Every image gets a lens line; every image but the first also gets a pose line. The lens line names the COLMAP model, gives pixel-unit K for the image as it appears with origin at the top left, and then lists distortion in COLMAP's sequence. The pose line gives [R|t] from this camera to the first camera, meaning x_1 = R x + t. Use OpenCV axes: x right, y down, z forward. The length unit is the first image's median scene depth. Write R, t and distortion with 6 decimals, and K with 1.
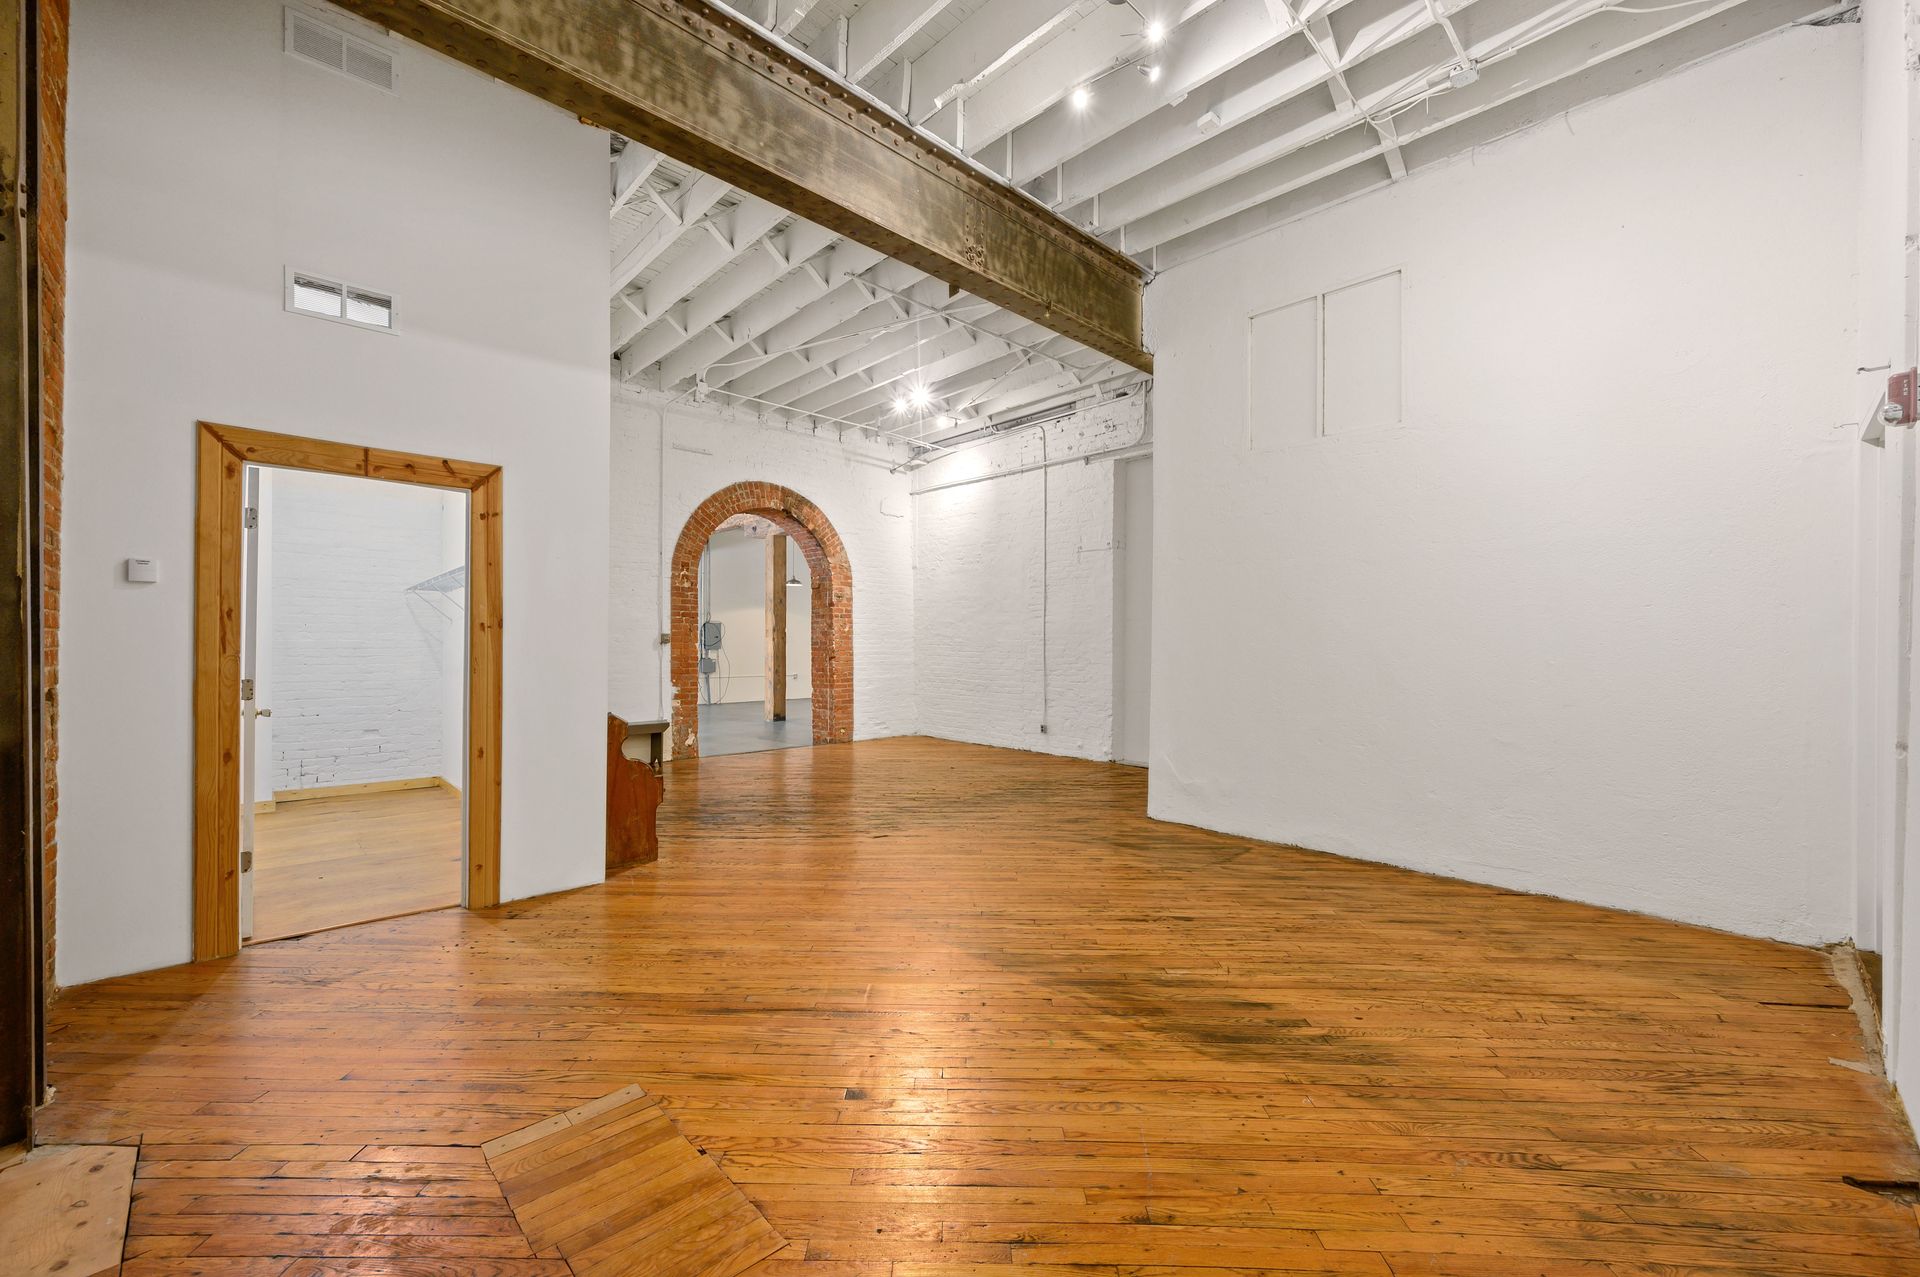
lens RADIAL K [[771.0, 0, 960.0], [0, 771.0, 638.5], [0, 0, 1]] dist [-0.000247, -0.000090]
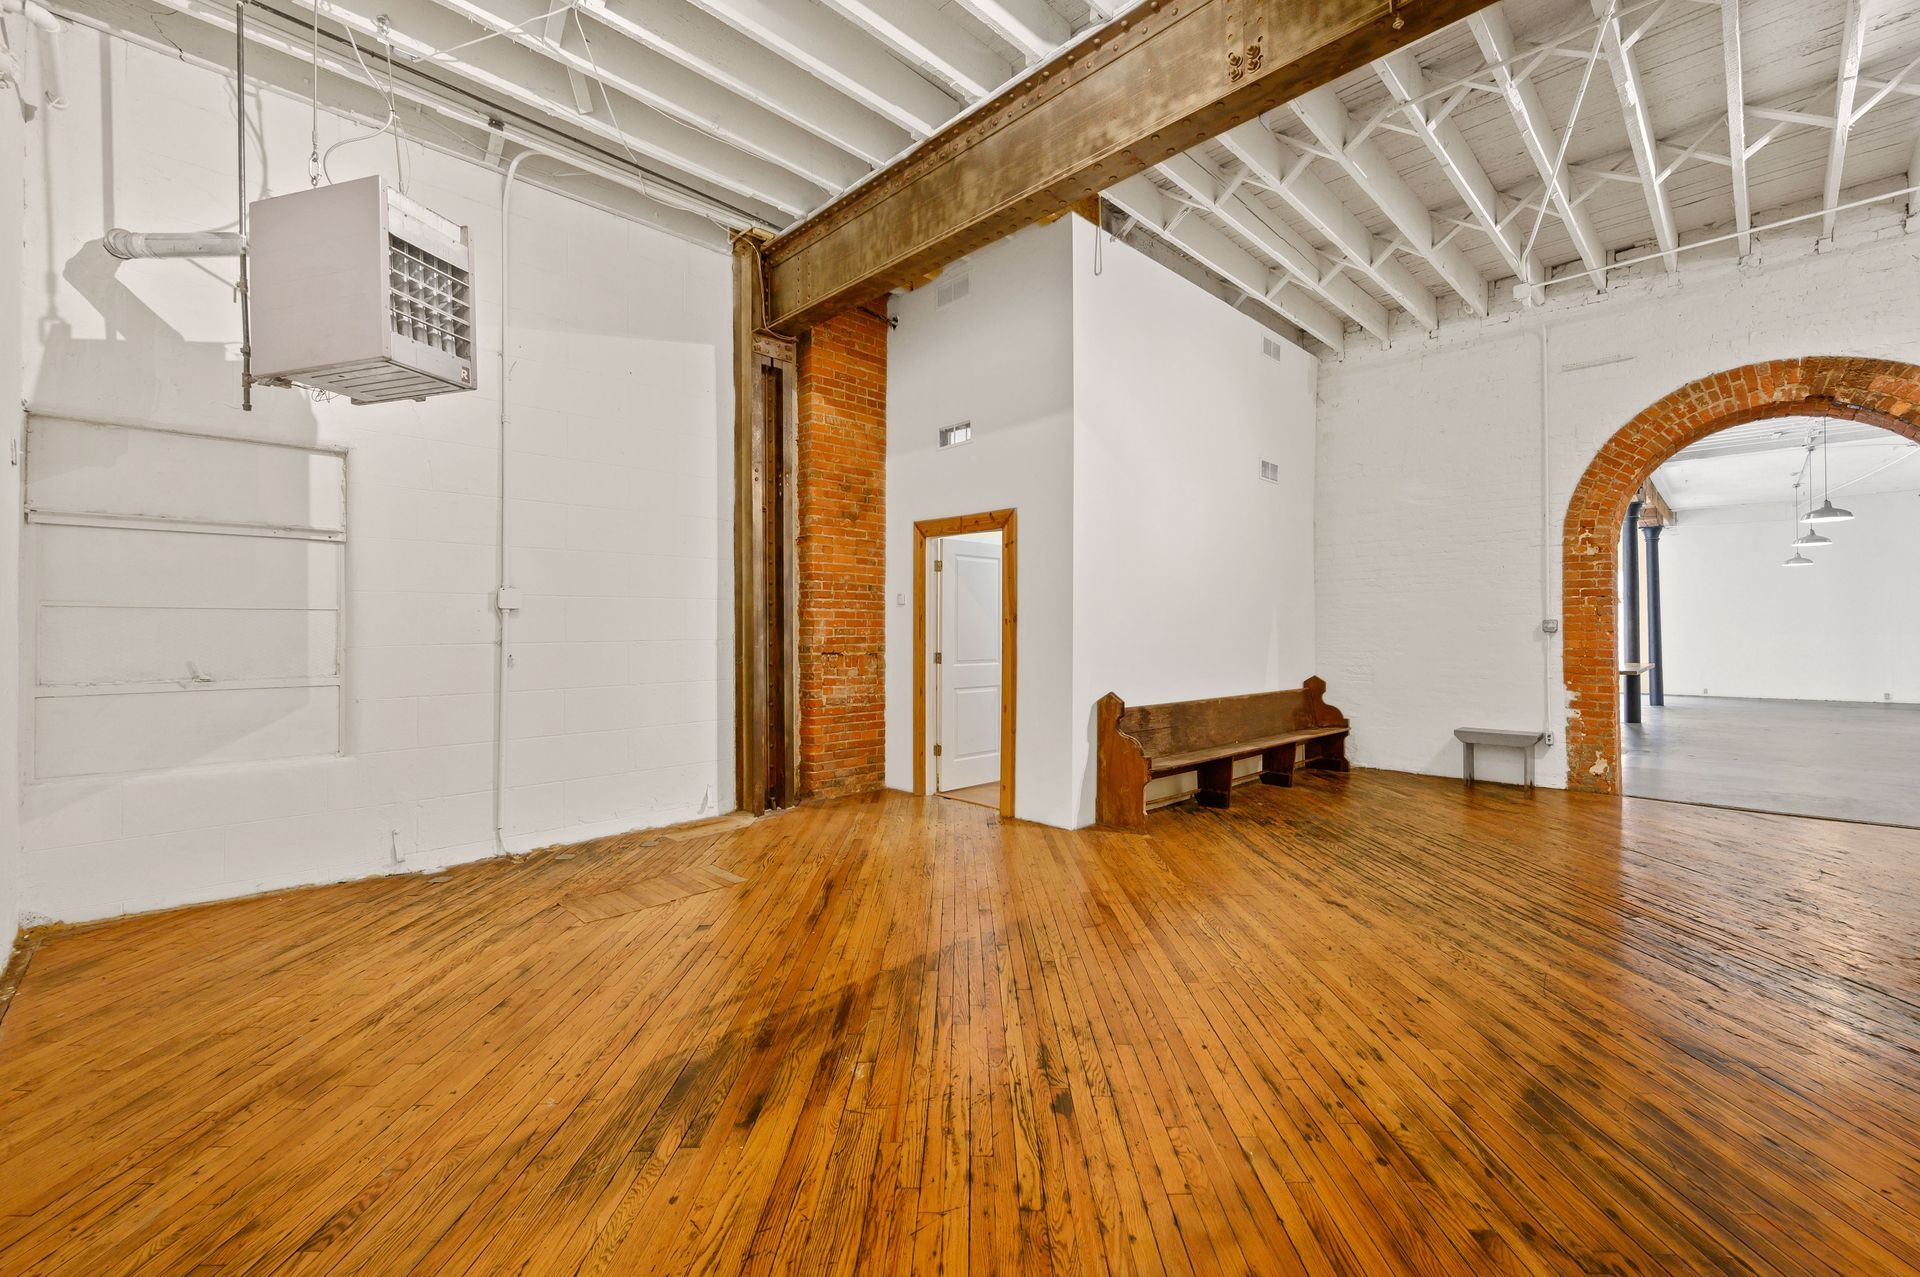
lens RADIAL K [[798.3, 0, 958.7], [0, 798.3, 617.9], [0, 0, 1]] dist [0.000871, -0.000038]
pose [[0.006598, -0.022702, -0.999721, 0.869623], [0.007810, 0.999713, -0.022650, 0.011463], [0.999948, -0.007659, 0.006773, 0.893588]]
